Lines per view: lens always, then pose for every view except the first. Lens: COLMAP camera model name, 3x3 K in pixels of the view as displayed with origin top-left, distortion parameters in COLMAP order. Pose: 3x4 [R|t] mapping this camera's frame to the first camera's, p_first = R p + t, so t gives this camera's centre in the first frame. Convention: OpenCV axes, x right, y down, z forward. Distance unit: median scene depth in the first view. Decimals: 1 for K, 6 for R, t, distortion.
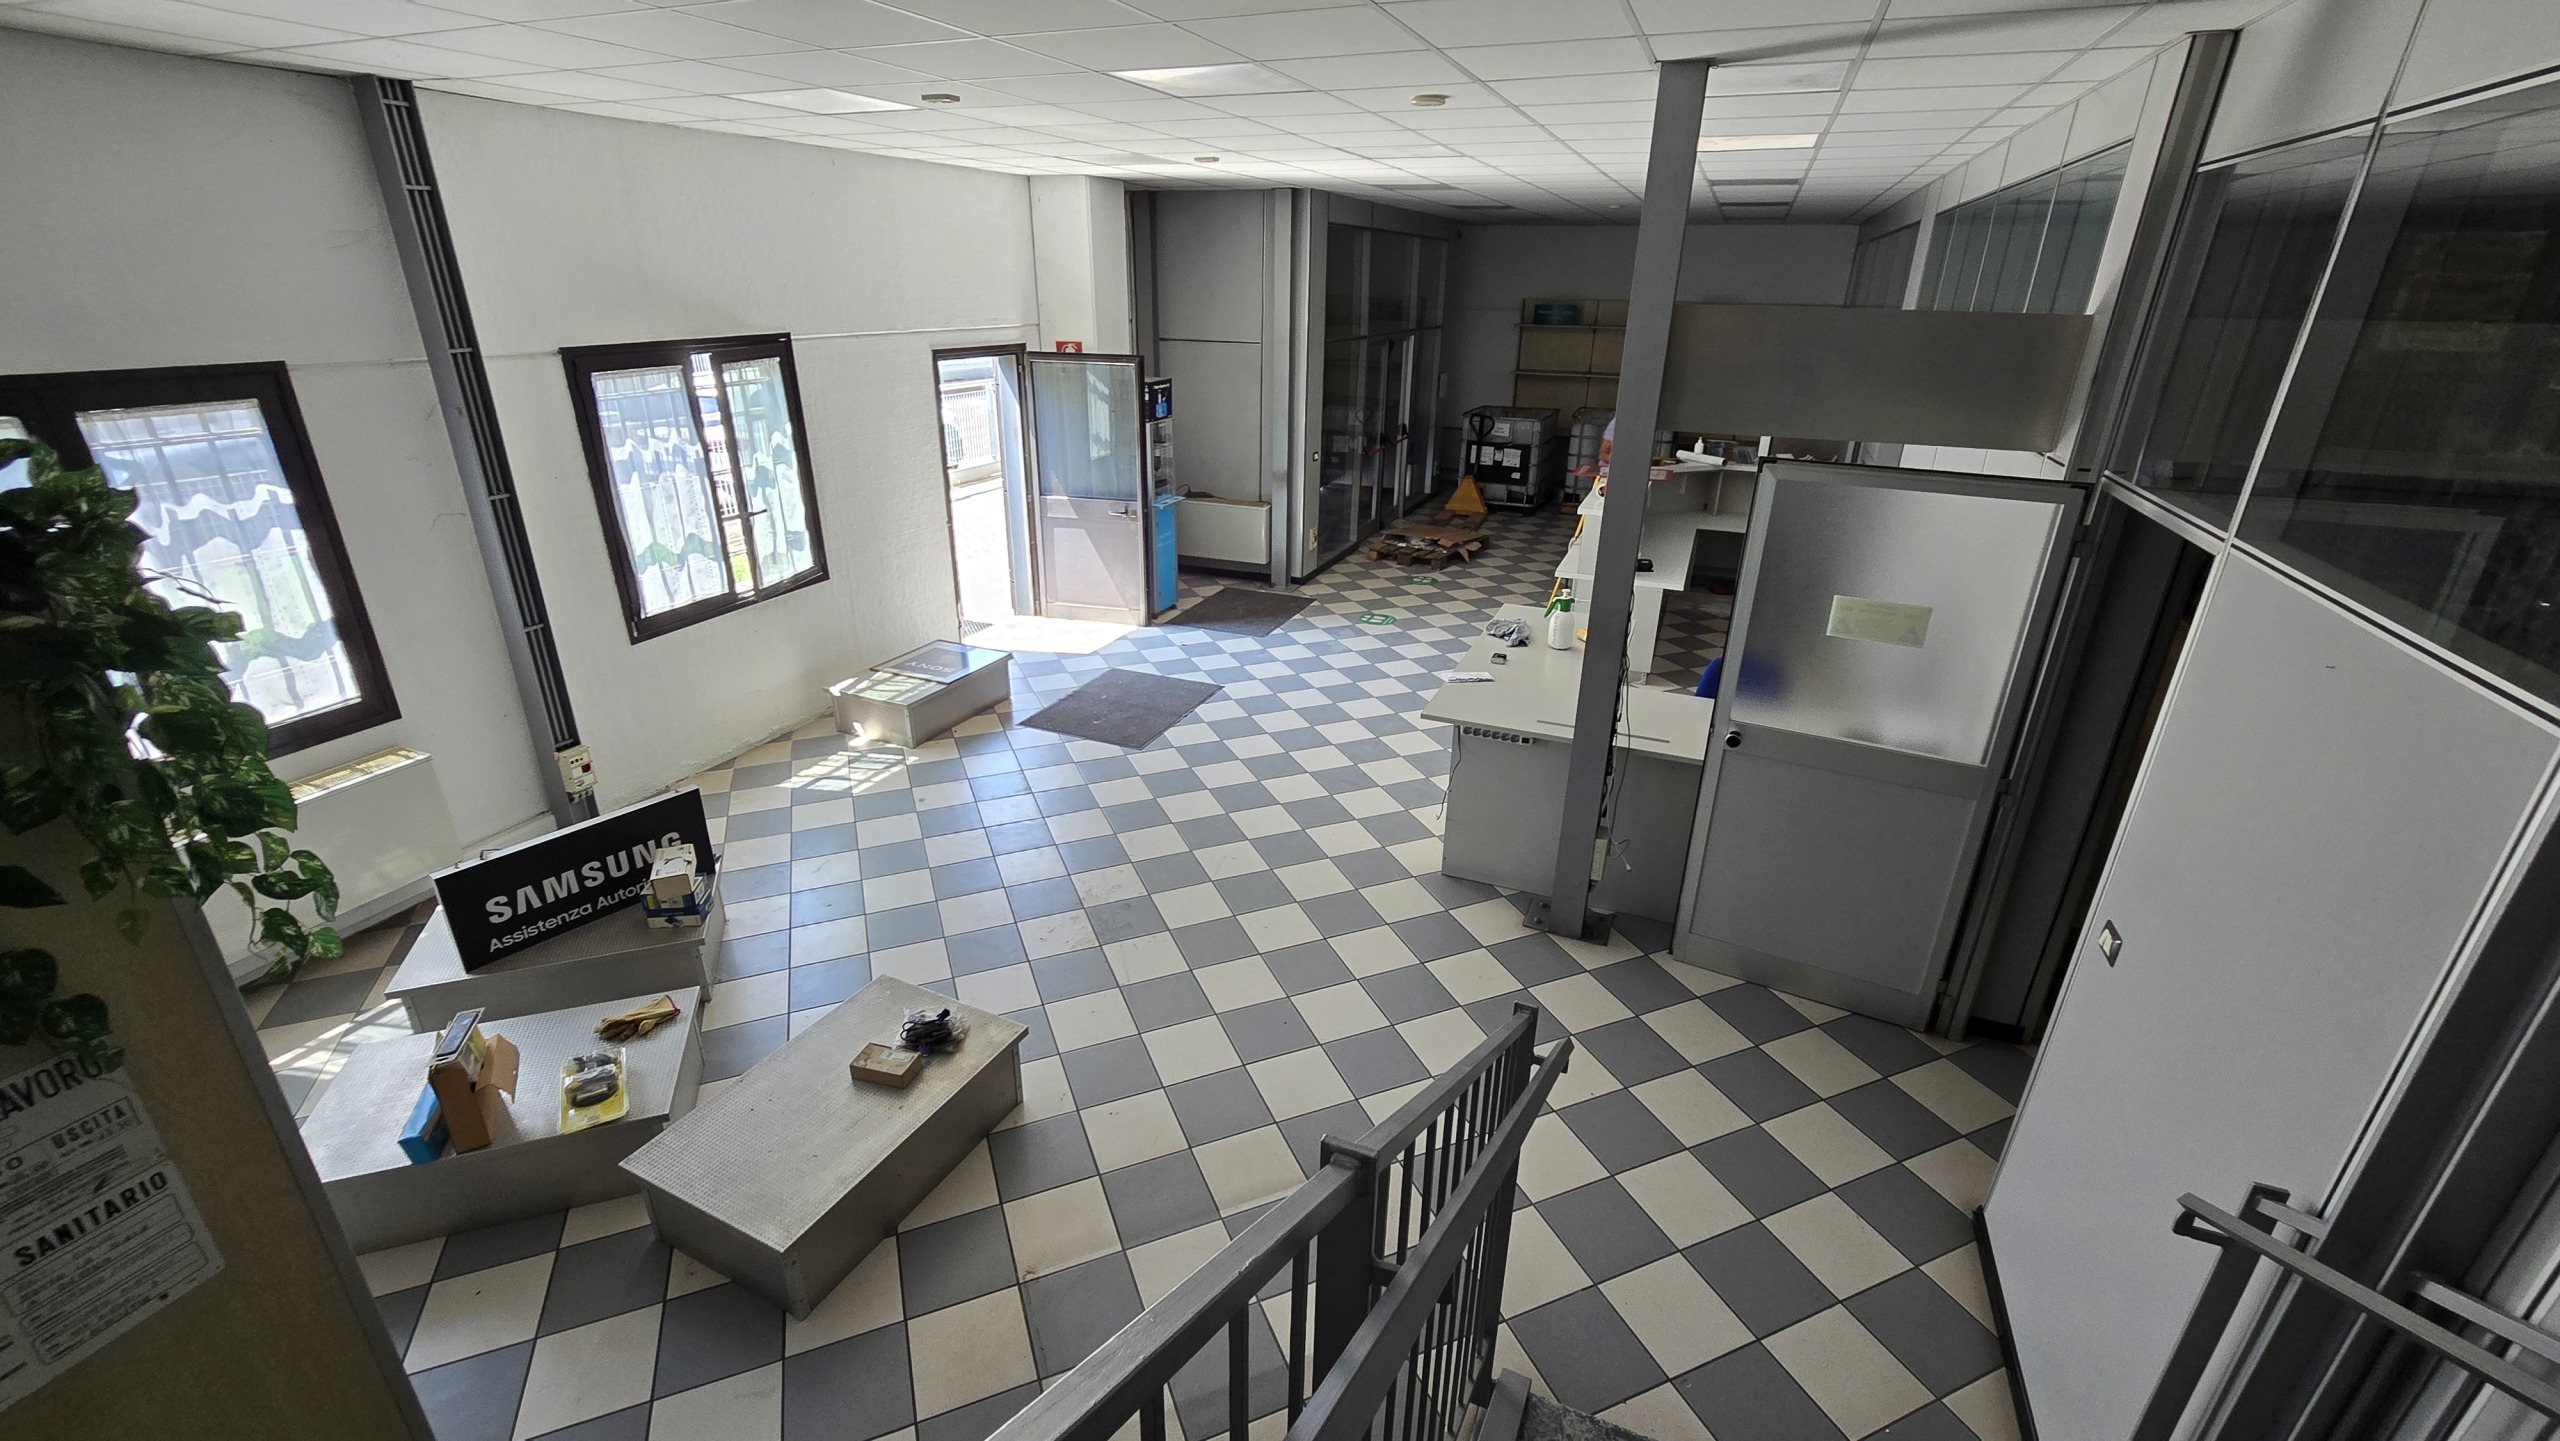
lens RADIAL K [[1061.4, 0, 1275.2], [0, 1061.4, 711.6], [0, 0, 1]] dist [-0.000622, 0.000069]
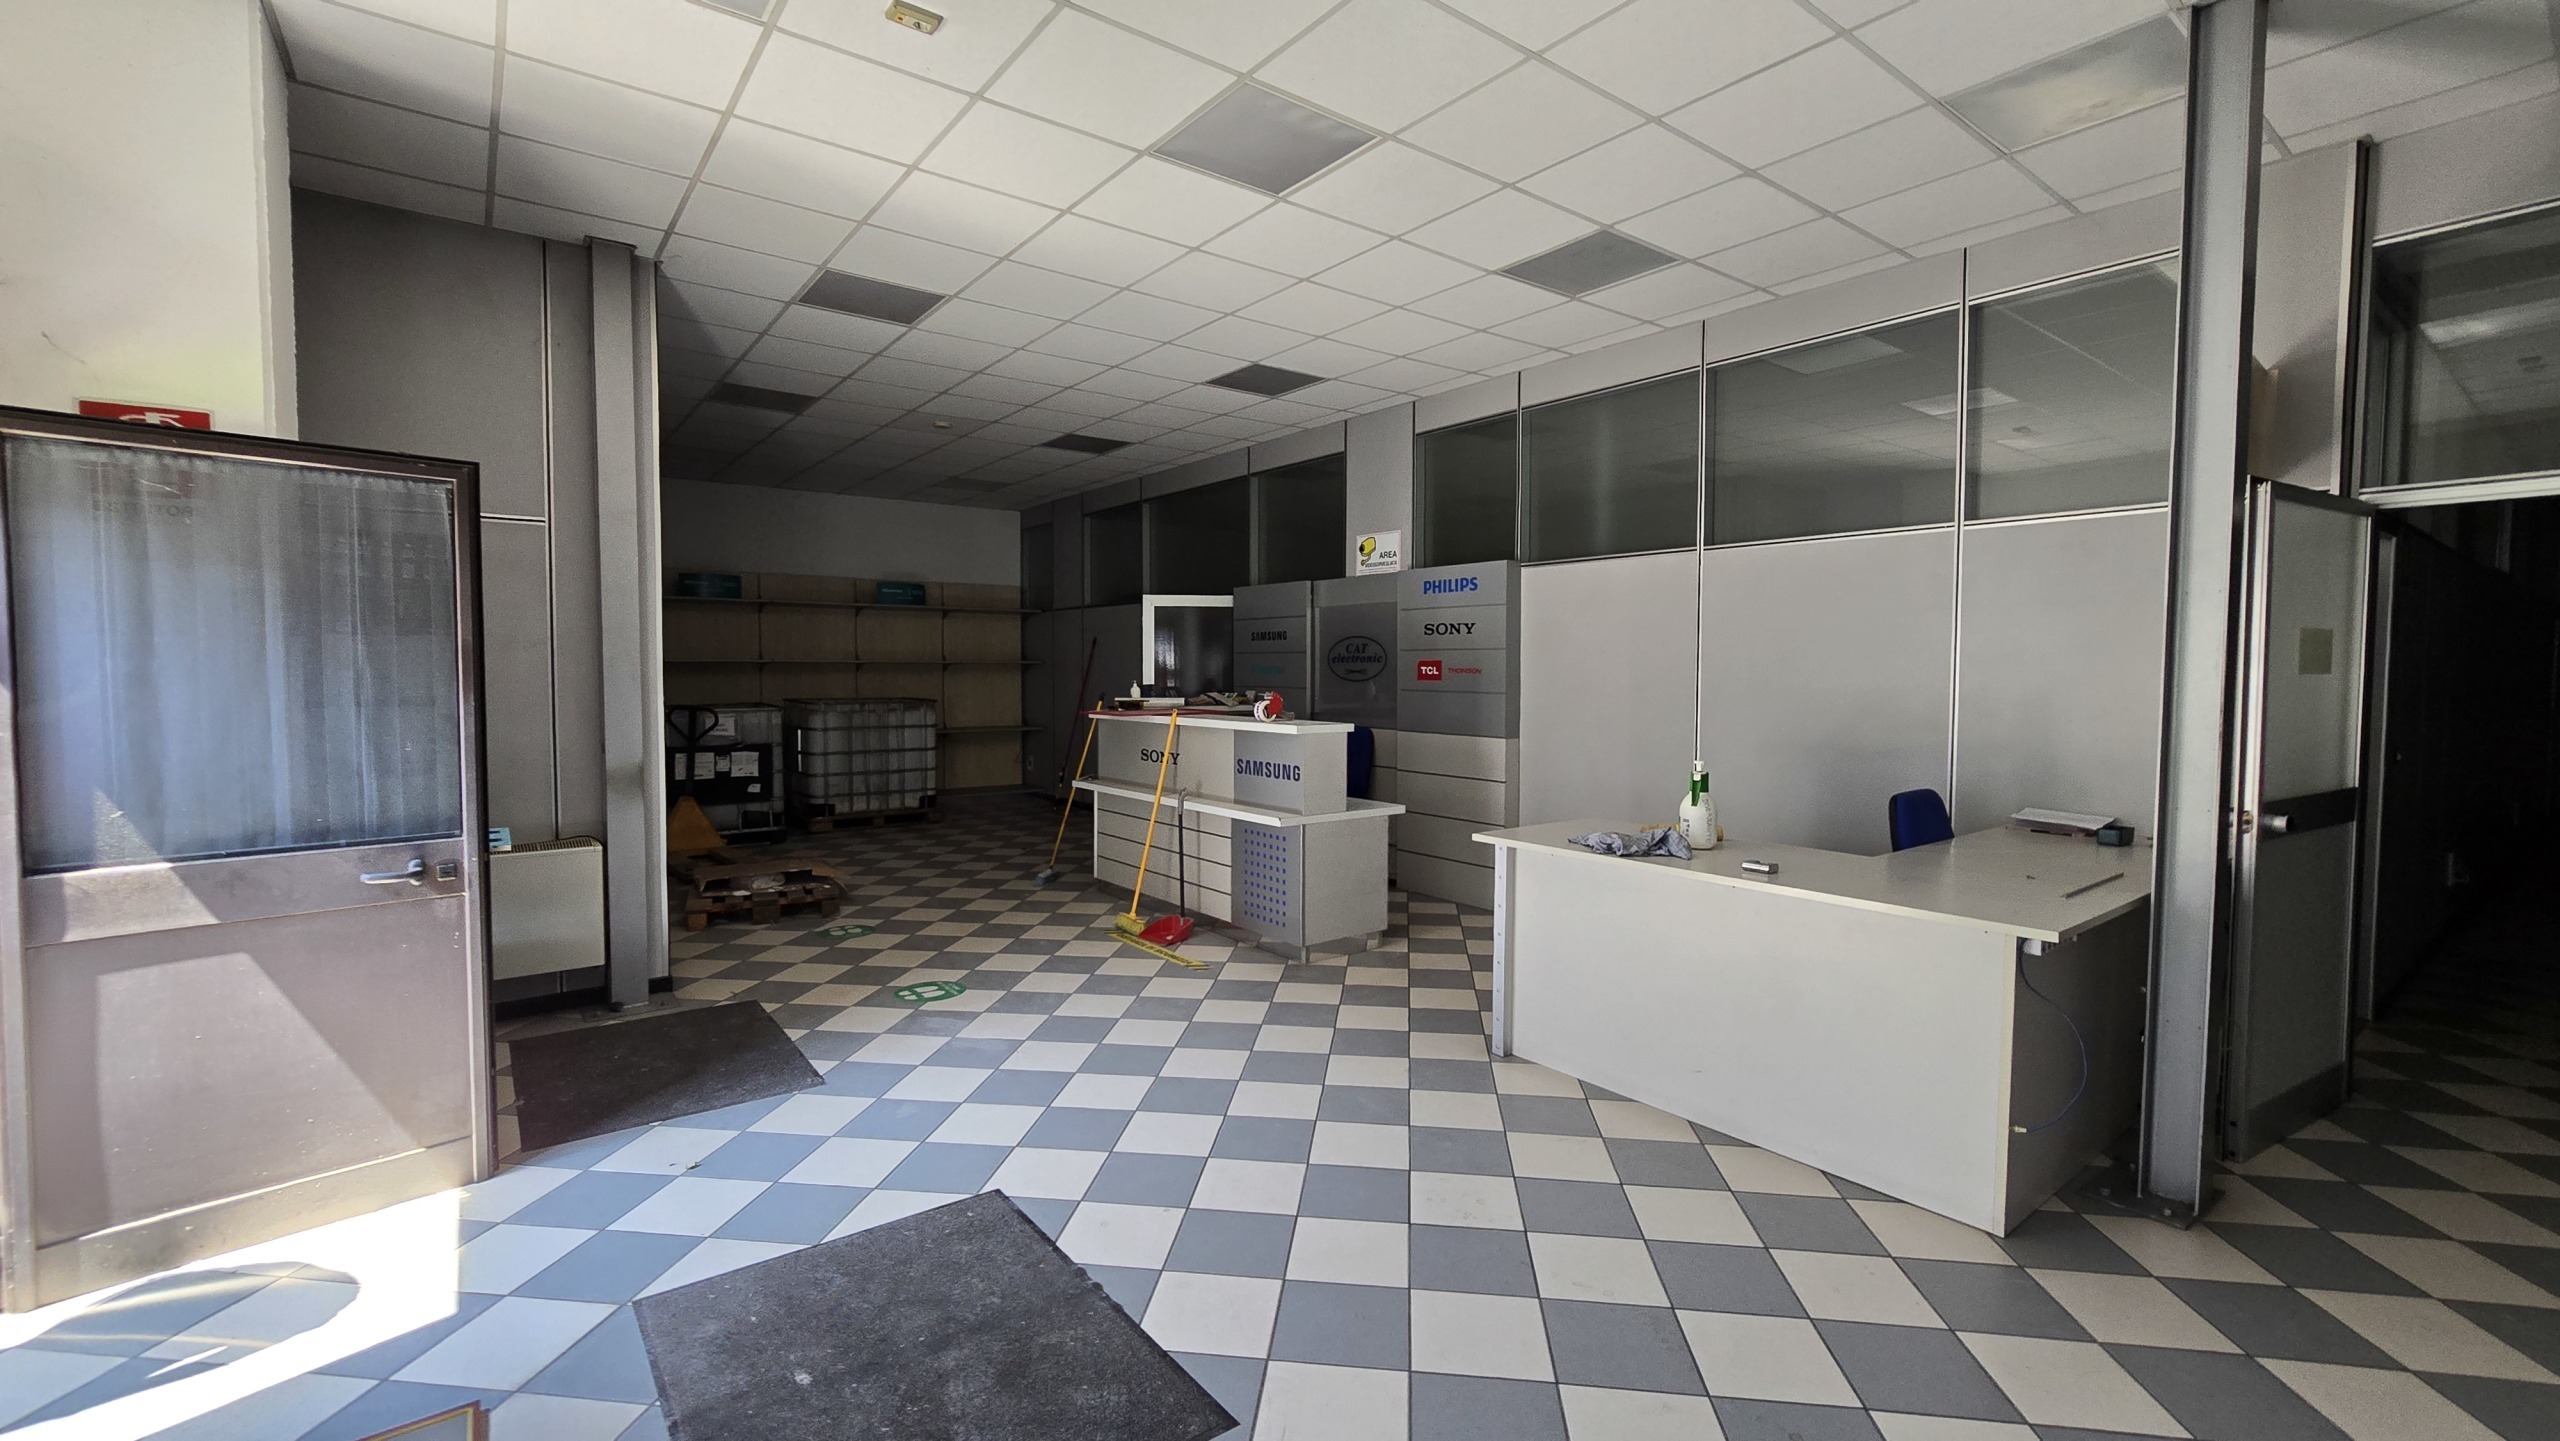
lens RADIAL K [[1061.4, 0, 1275.2], [0, 1061.4, 711.6], [0, 0, 1]] dist [-0.000622, 0.000069]
pose [[0.499719, -0.050019, 0.864742, -0.258983], [0.333357, 0.932543, -0.138700, -0.079058], [-0.799471, 0.357578, 0.482684, 0.494678]]
